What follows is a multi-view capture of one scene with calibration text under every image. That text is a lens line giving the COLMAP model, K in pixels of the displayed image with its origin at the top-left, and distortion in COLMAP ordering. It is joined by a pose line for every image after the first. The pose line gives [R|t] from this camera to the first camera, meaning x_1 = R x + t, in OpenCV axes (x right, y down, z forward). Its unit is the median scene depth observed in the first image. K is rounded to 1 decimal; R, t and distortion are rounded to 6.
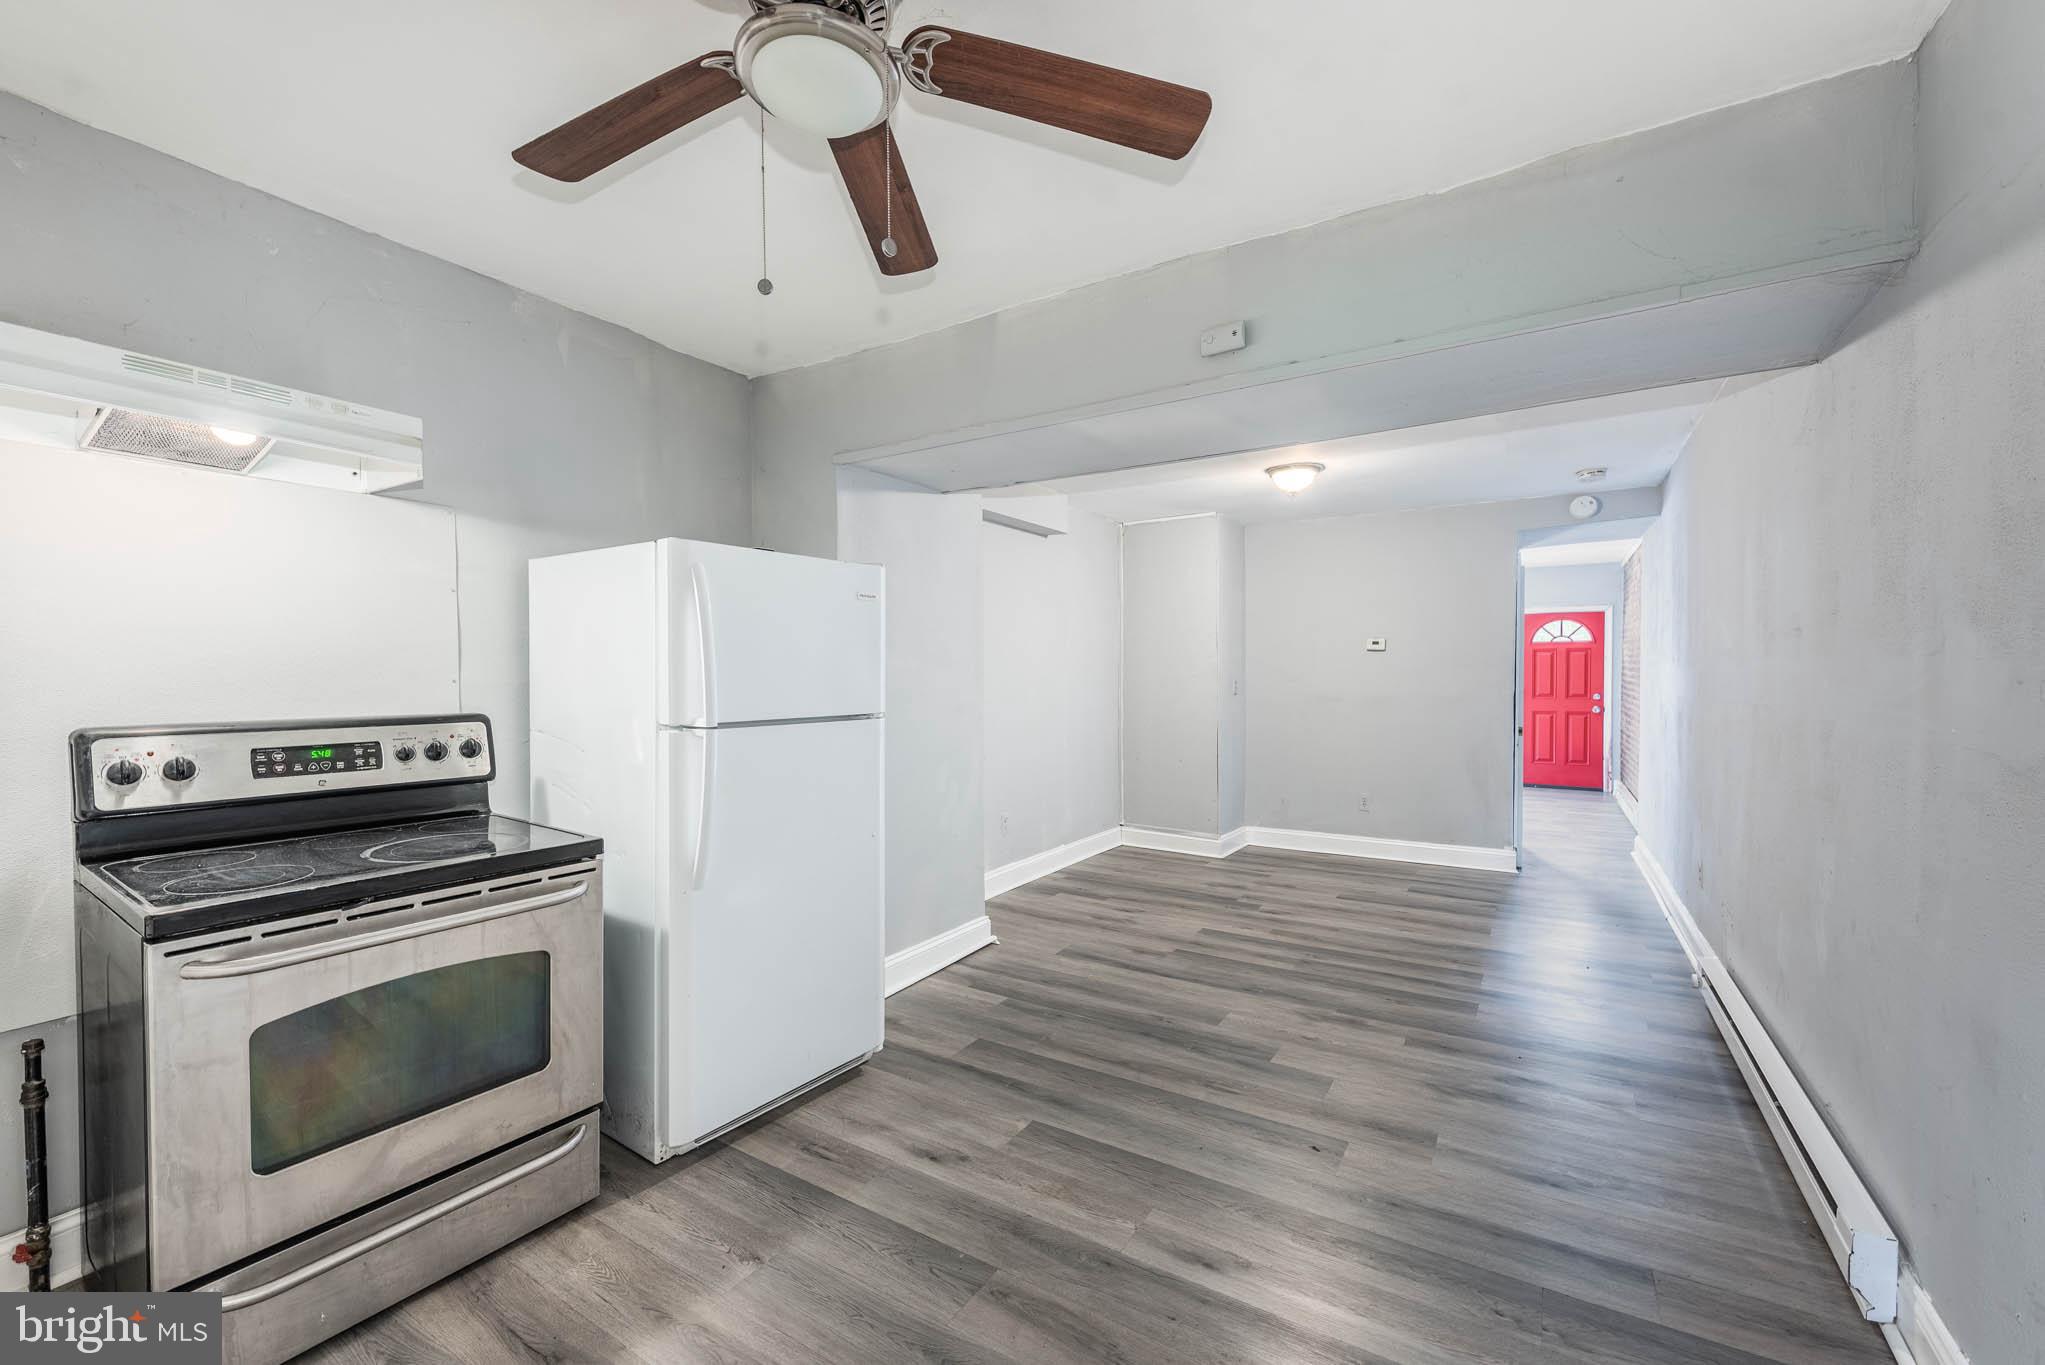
lens RADIAL K [[866.1, 0, 1034.8], [0, 866.1, 681.7], [0, 0, 1]] dist [0.009848, -0.002352]
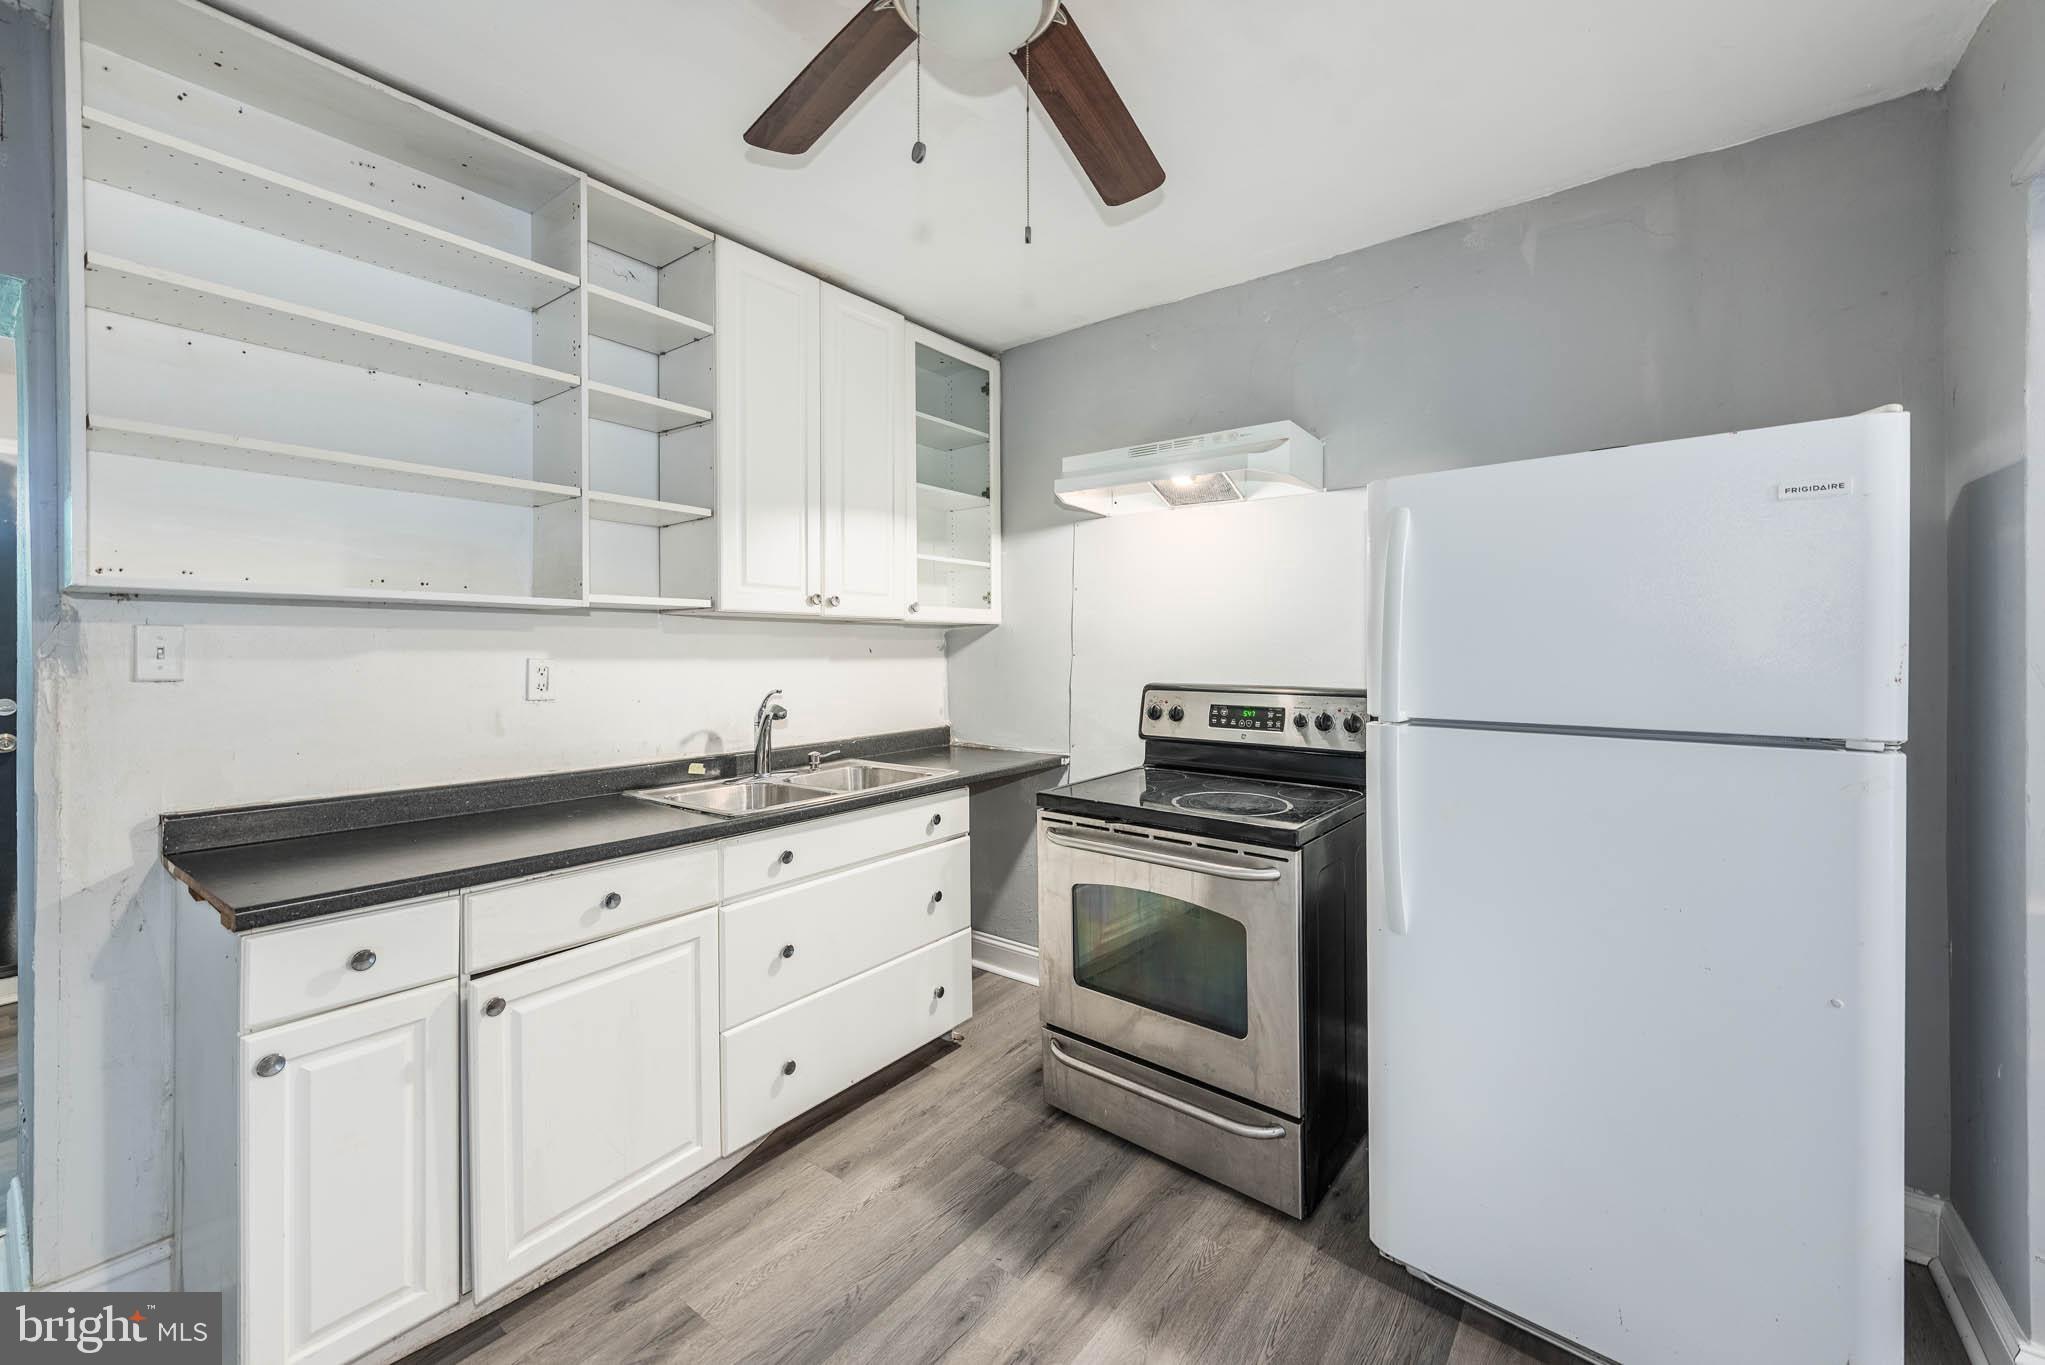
lens RADIAL K [[866.1, 0, 997.8], [0, 866.1, 651.1], [0, 0, 1]] dist [0.009848, -0.002352]
pose [[-0.165961, 0.003243, -0.986127, 0.441185], [-0.013689, 0.999891, 0.005592, -0.008215], [0.986037, 0.014427, -0.165899, 0.809826]]
